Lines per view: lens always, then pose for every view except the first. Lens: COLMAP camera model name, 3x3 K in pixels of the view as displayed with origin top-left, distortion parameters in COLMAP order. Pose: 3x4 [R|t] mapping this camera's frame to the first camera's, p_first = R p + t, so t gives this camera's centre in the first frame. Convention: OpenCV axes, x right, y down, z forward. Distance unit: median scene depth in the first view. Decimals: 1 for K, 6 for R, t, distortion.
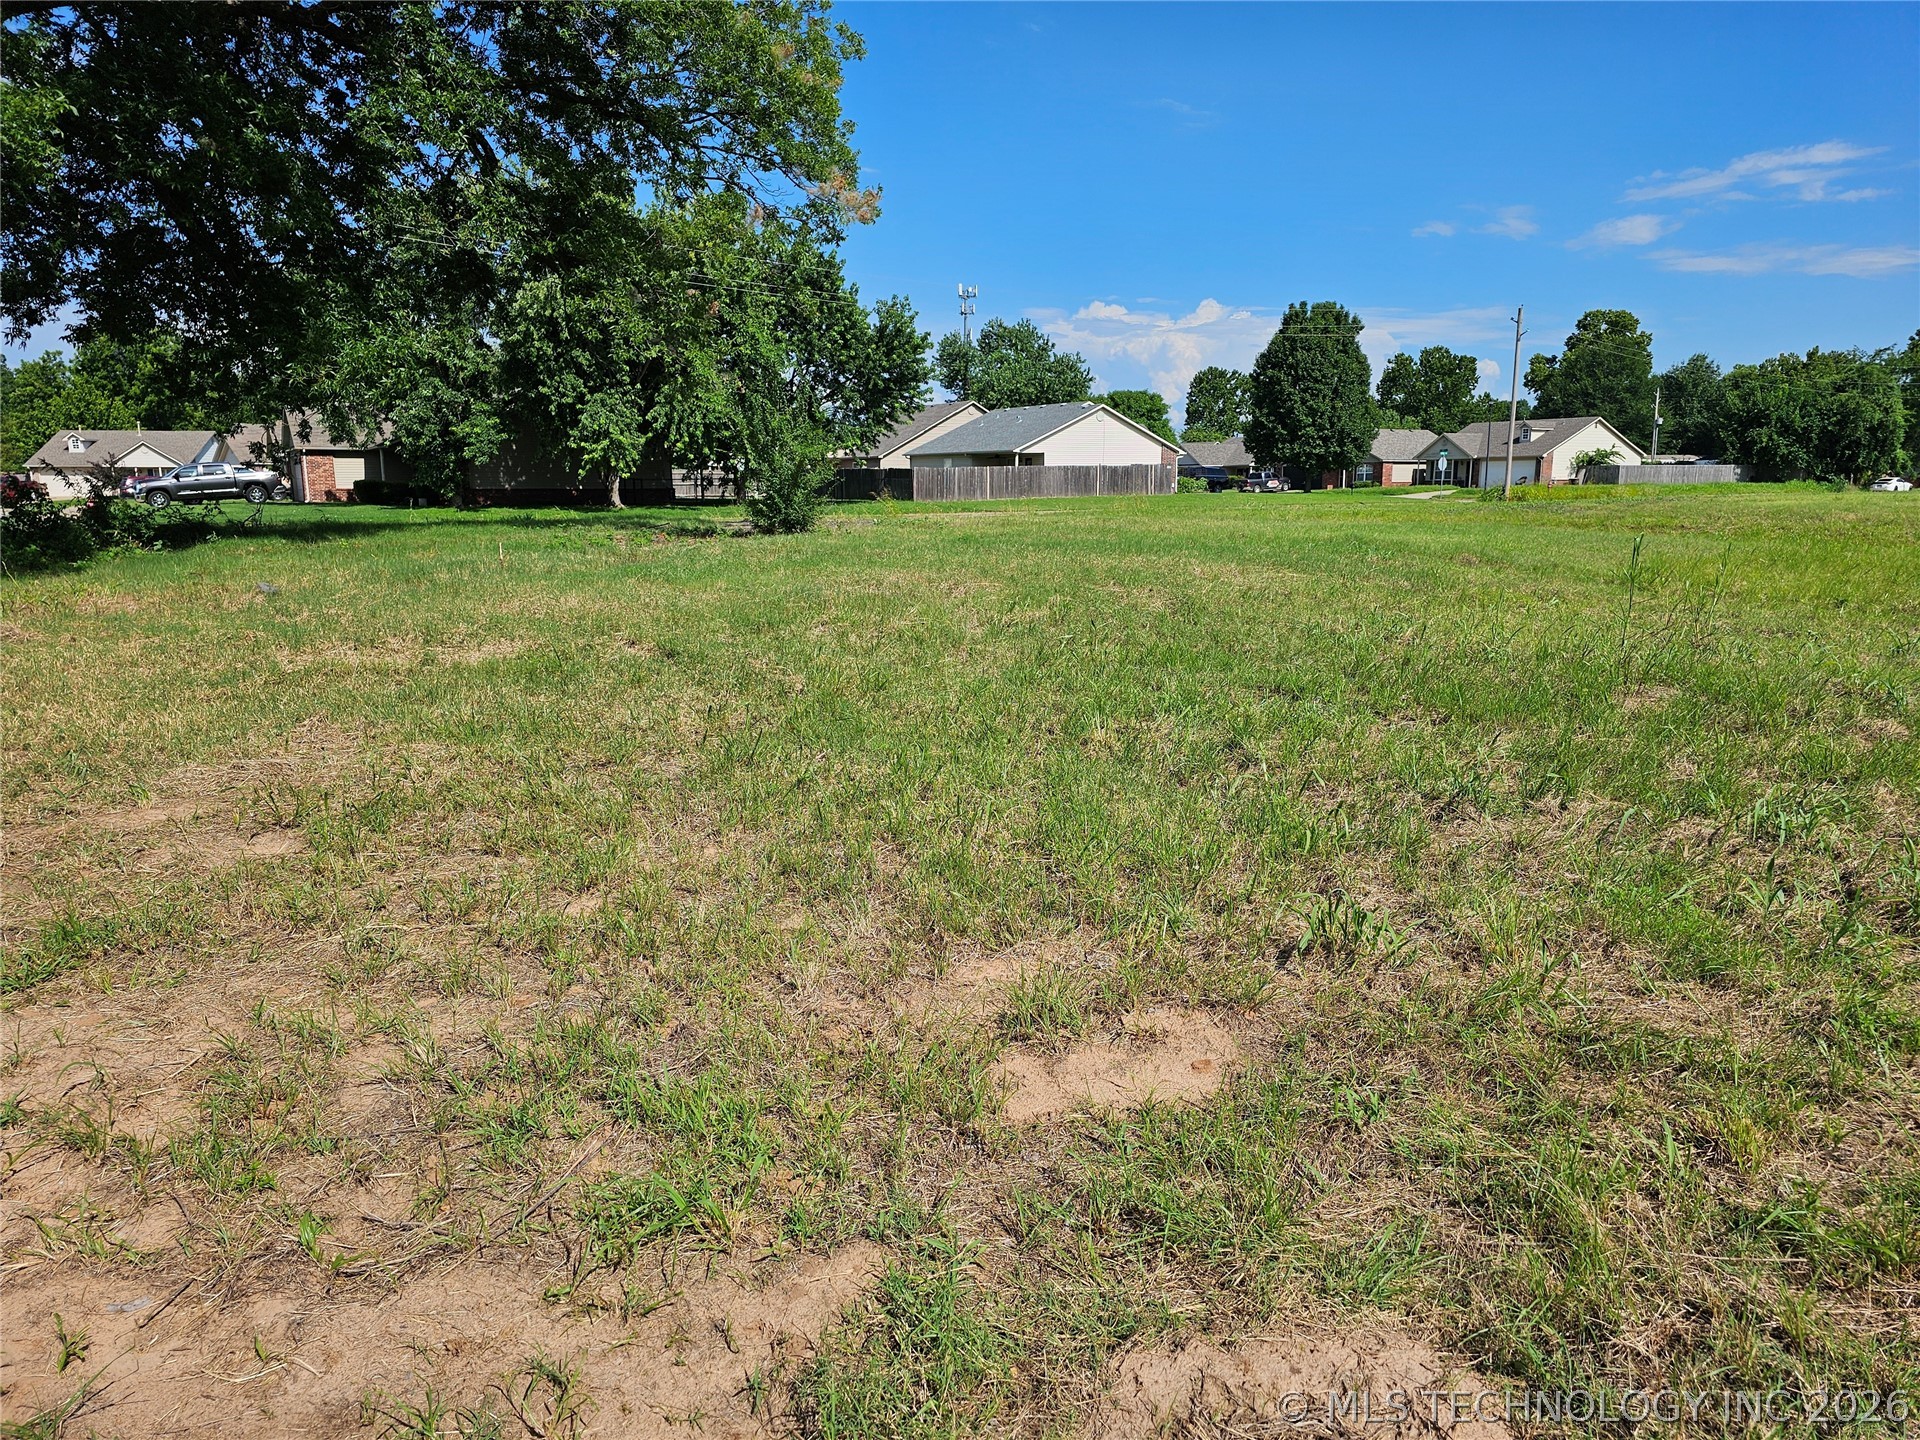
lens RADIAL K [[1306.5, 0, 970.7], [0, 1306.5, 723.4], [0, 0, 1]] dist [0.064739, -0.058715]
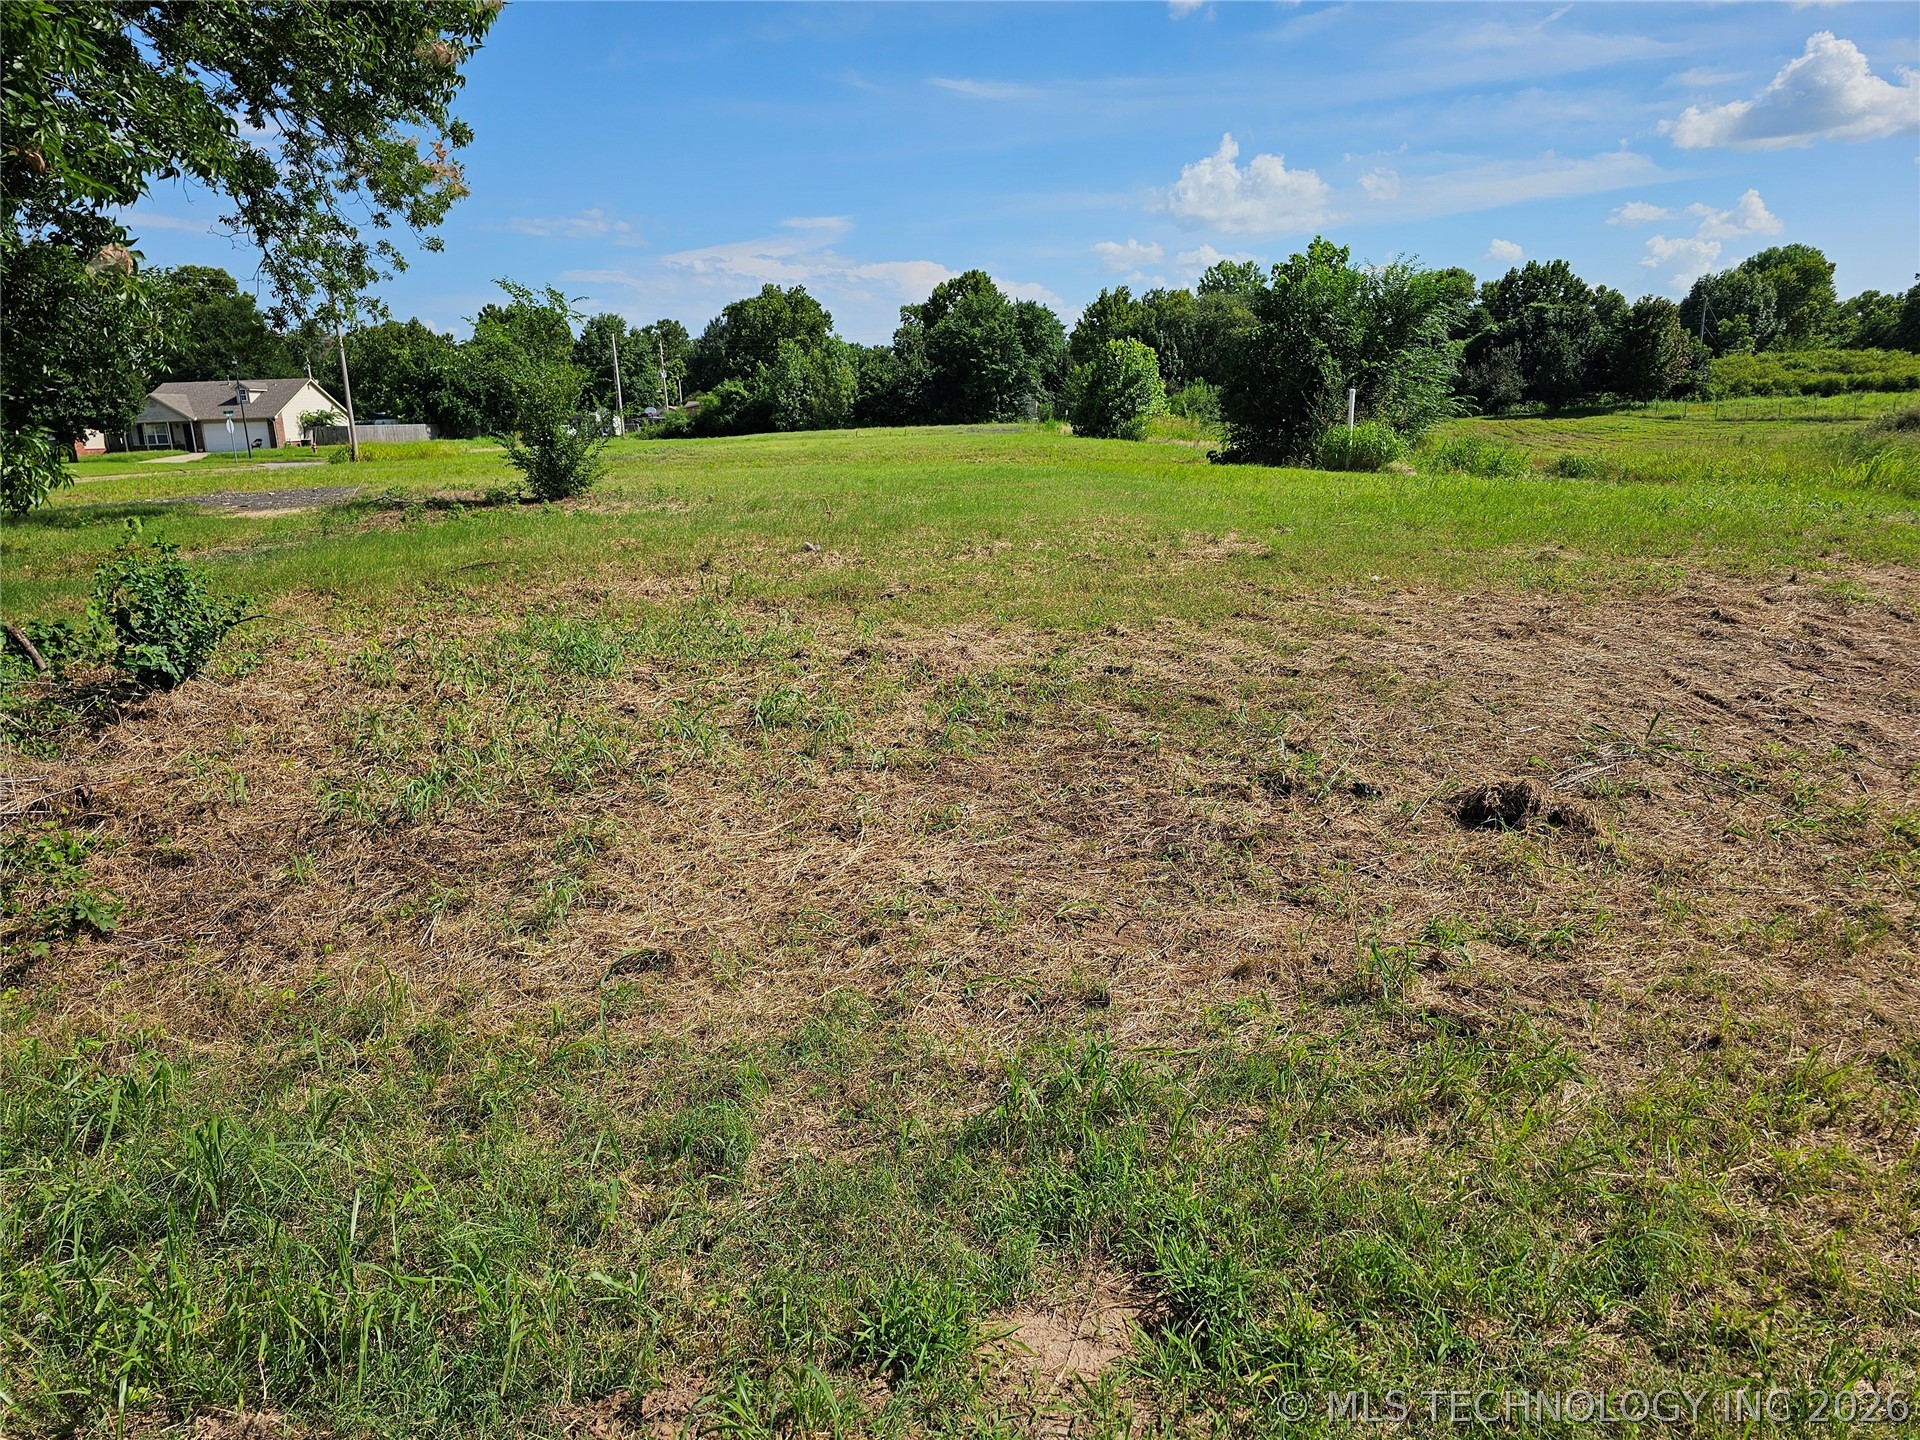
lens RADIAL K [[1306.5, 0, 969.2], [0, 1306.5, 725.0], [0, 0, 1]] dist [0.064739, -0.058715]
pose [[0.516304, -0.212331, 0.829666, -0.166489], [0.189171, 0.973123, 0.131323, -0.008470], [-0.835251, 0.089146, 0.542594, 0.039872]]
